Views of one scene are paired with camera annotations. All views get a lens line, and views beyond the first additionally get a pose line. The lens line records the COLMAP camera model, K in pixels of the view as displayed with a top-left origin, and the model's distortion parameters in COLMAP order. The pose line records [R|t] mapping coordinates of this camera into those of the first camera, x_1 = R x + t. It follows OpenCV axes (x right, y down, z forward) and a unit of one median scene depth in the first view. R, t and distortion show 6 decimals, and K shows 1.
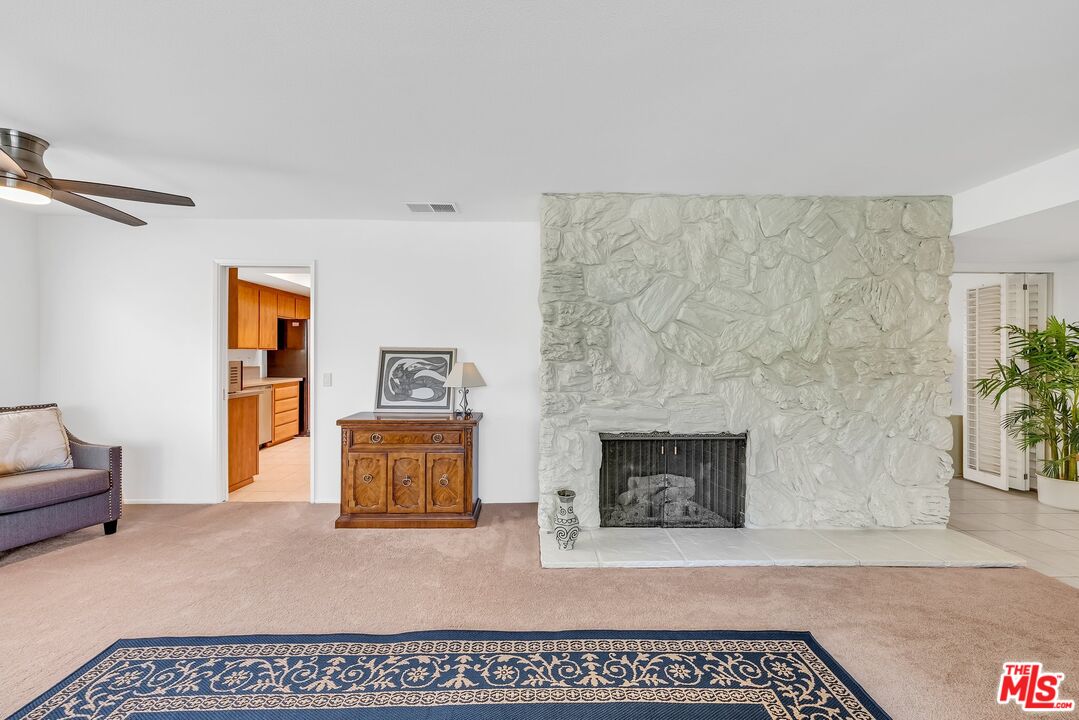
lens RADIAL K [[441.3, 0, 548.6], [0, 441.3, 358.5], [0, 0, 1]] dist [-0.004112, 0.000544]
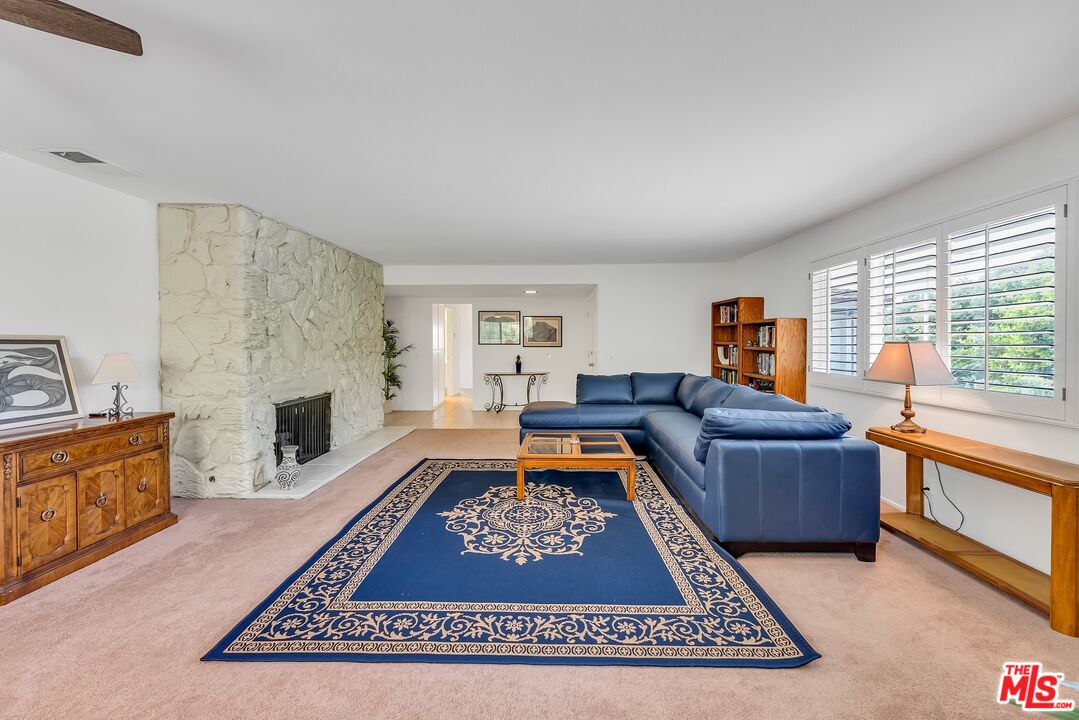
lens RADIAL K [[441.3, 0, 551.4], [0, 441.3, 344.2], [0, 0, 1]] dist [-0.004112, 0.000544]
pose [[0.031432, -0.008089, 0.999473, -1.163290], [0.011762, 0.999901, 0.007723, -0.006341], [-0.999437, 0.011513, 0.031524, 0.149551]]
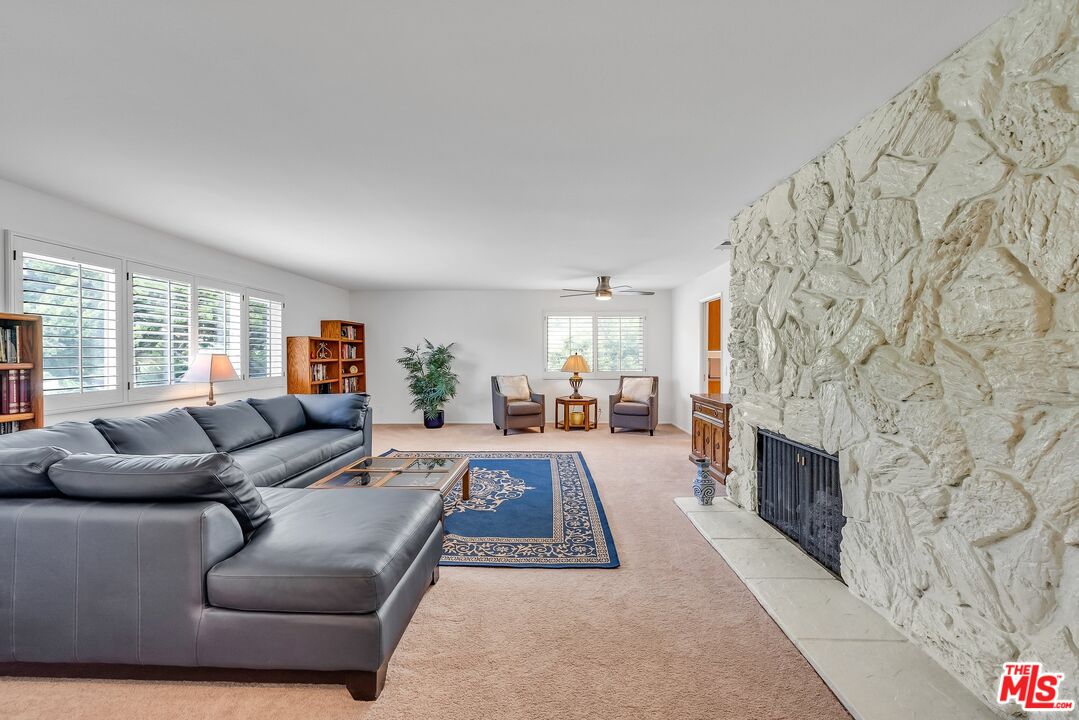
lens RADIAL K [[441.3, 0, 539.7], [0, 441.3, 357.2], [0, 0, 1]] dist [-0.004112, 0.000544]
pose [[-0.042912, 0.001644, -0.999077, 1.237408], [-0.007337, 0.999971, 0.001961, 0.004491], [0.999052, 0.007414, -0.042899, 0.531364]]
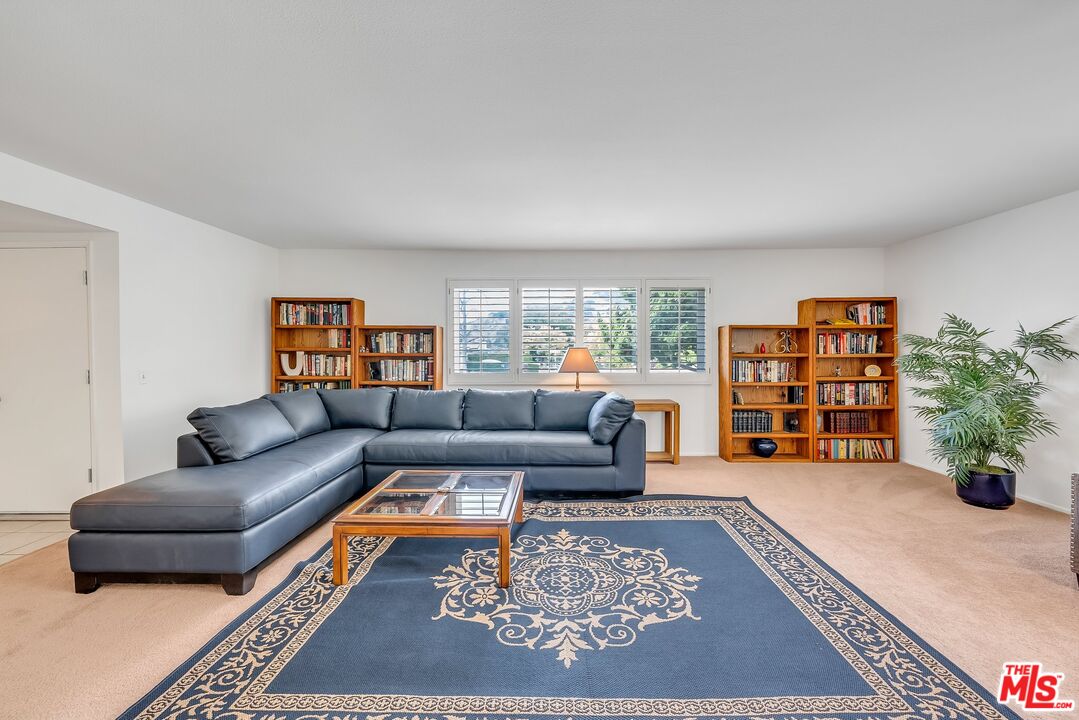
lens RADIAL K [[441.3, 0, 544.0], [0, 441.3, 353.0], [0, 0, 1]] dist [-0.004112, 0.000544]
pose [[-0.999176, -0.003003, 0.040485, -0.102707], [-0.002179, 0.999790, 0.020394, -0.007739], [-0.040538, 0.020289, -0.998972, 1.023246]]
